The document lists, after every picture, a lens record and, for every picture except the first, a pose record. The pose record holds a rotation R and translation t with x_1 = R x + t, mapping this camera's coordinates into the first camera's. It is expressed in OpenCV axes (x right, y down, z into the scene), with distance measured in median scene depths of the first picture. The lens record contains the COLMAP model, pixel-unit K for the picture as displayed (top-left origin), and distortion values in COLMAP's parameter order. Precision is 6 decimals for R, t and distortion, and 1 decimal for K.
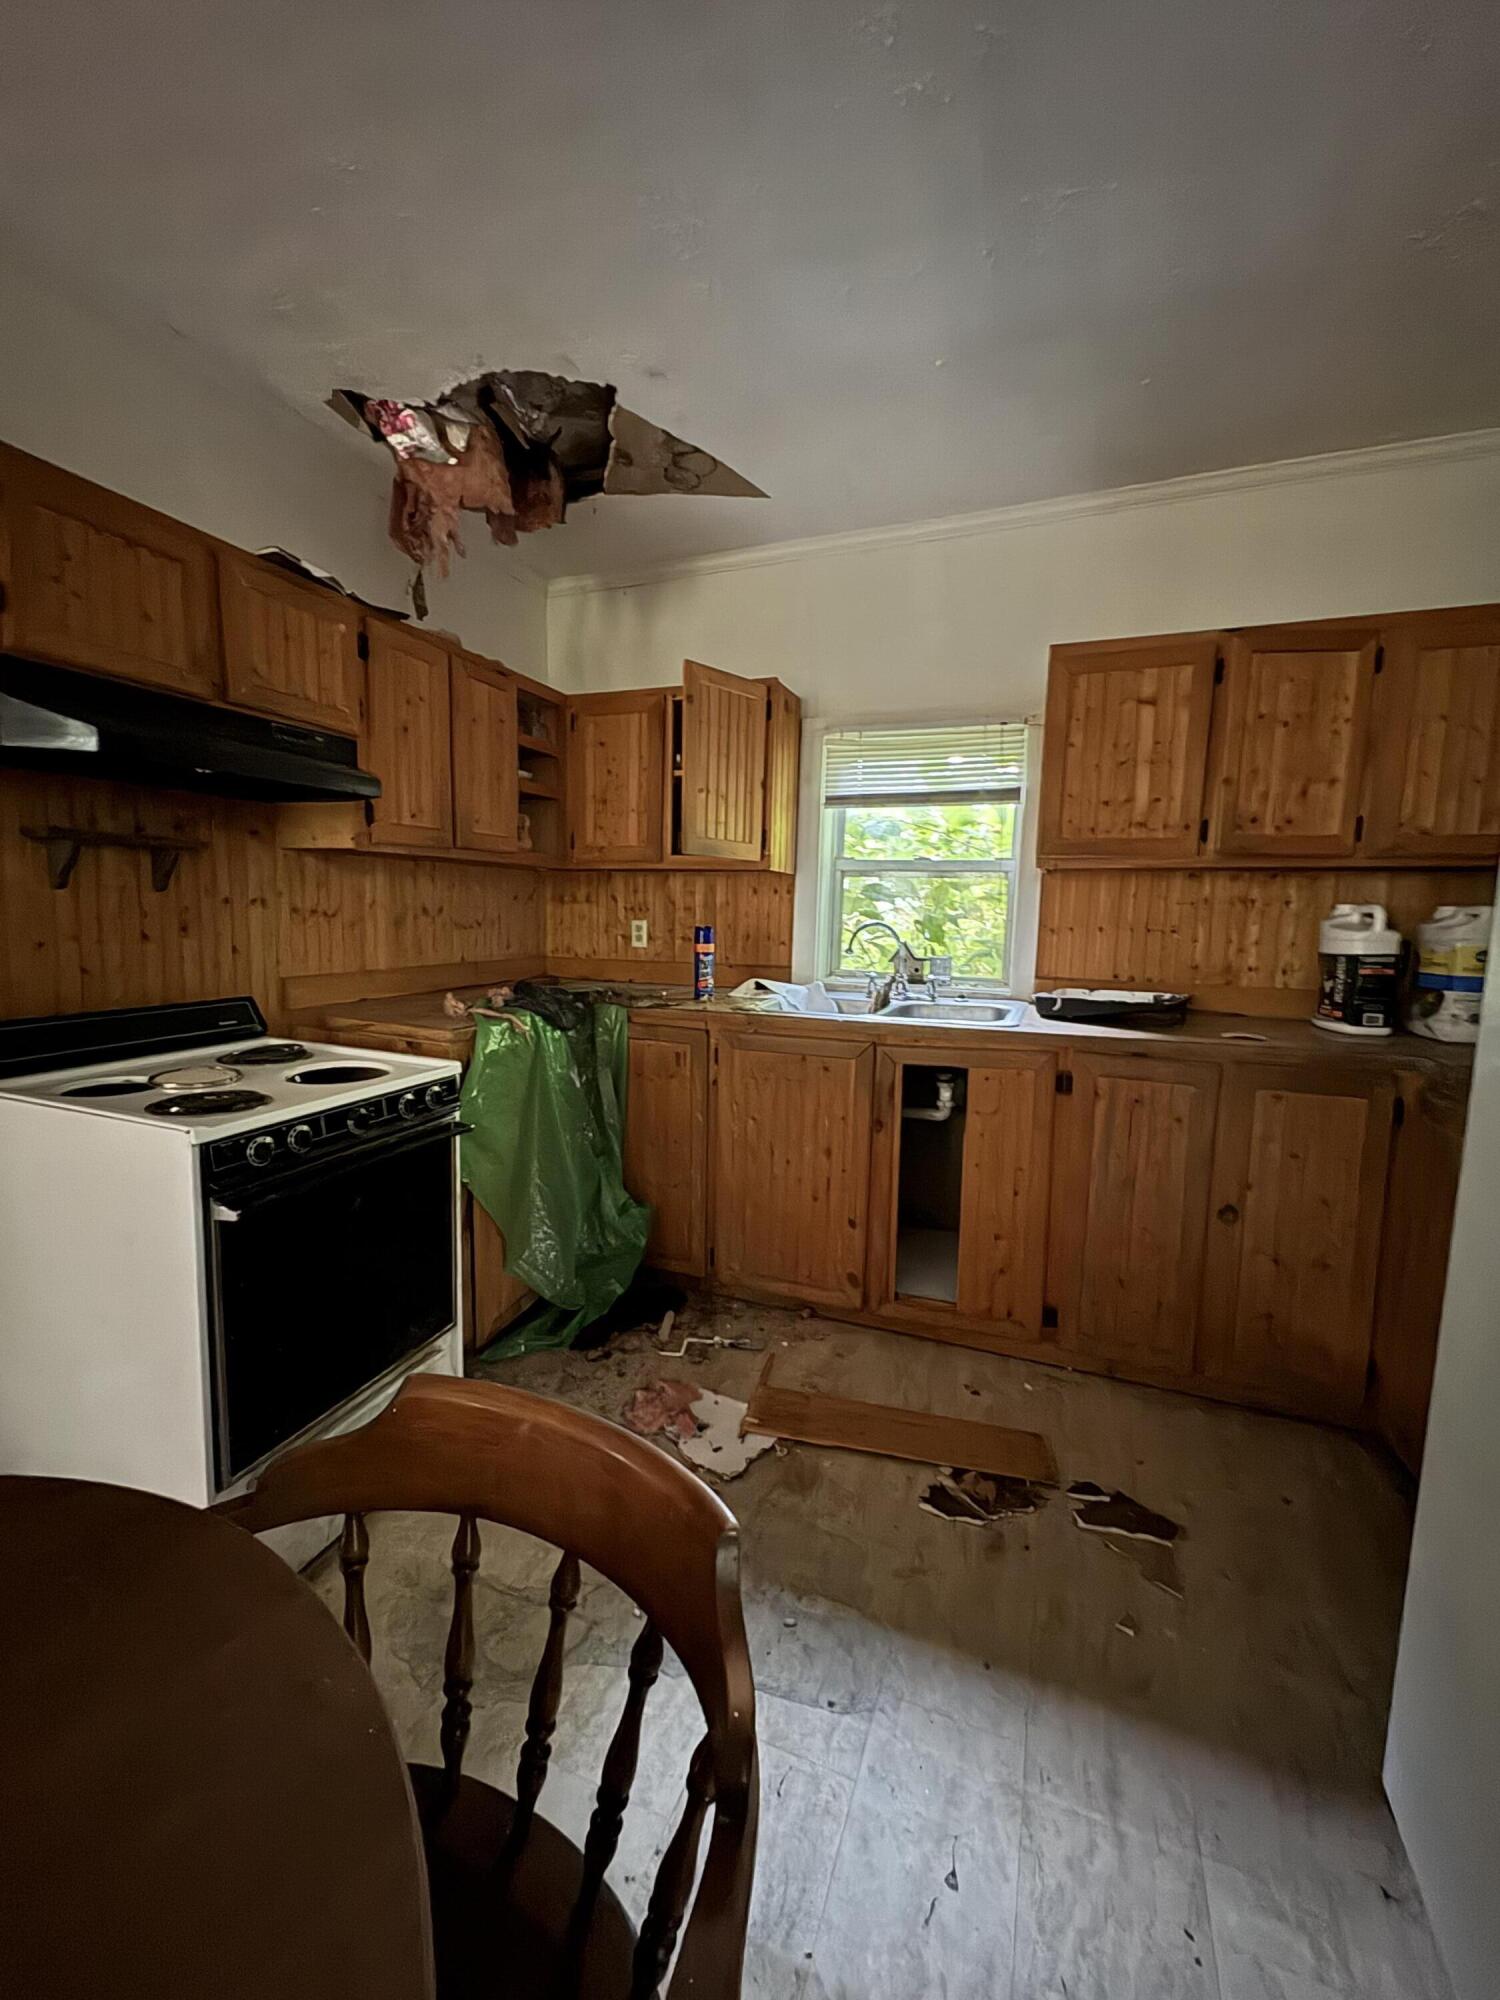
lens RADIAL K [[799.0, 0, 751.7], [0, 799.0, 999.2], [0, 0, 1]] dist [-0.000156, 0.000357]
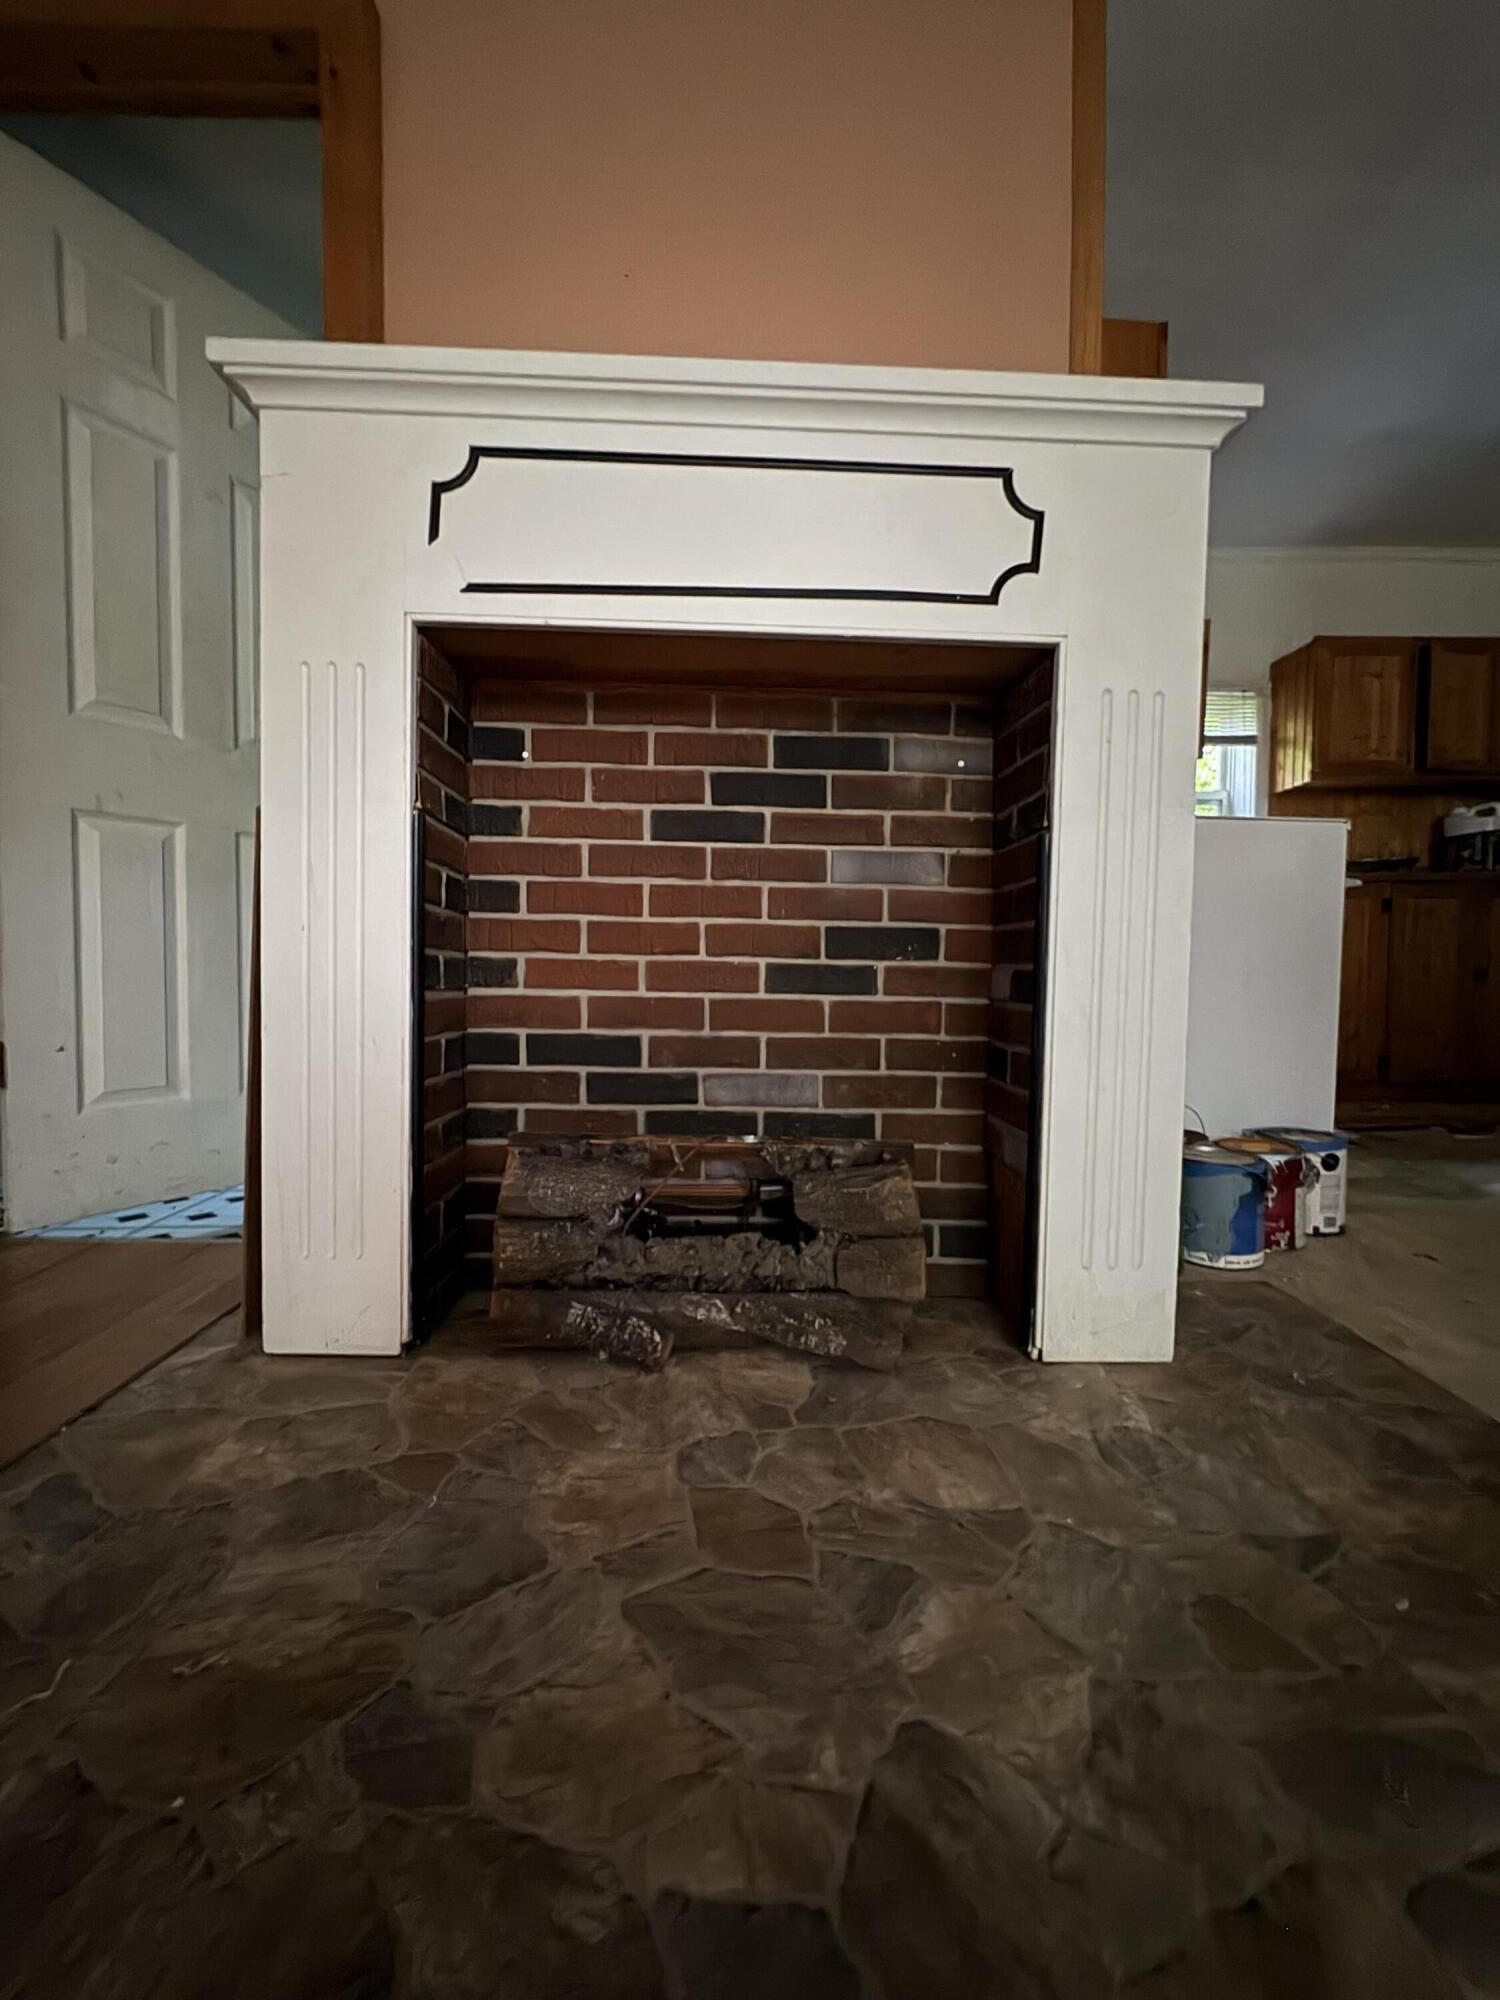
lens RADIAL K [[799.0, 0, 748.3], [0, 799.0, 996.2], [0, 0, 1]] dist [-0.000156, 0.000357]
pose [[0.924788, -0.033398, 0.379013, -1.298477], [0.060957, 0.996278, -0.060943, 0.289032], [-0.375567, 0.079463, 0.923382, 0.042276]]
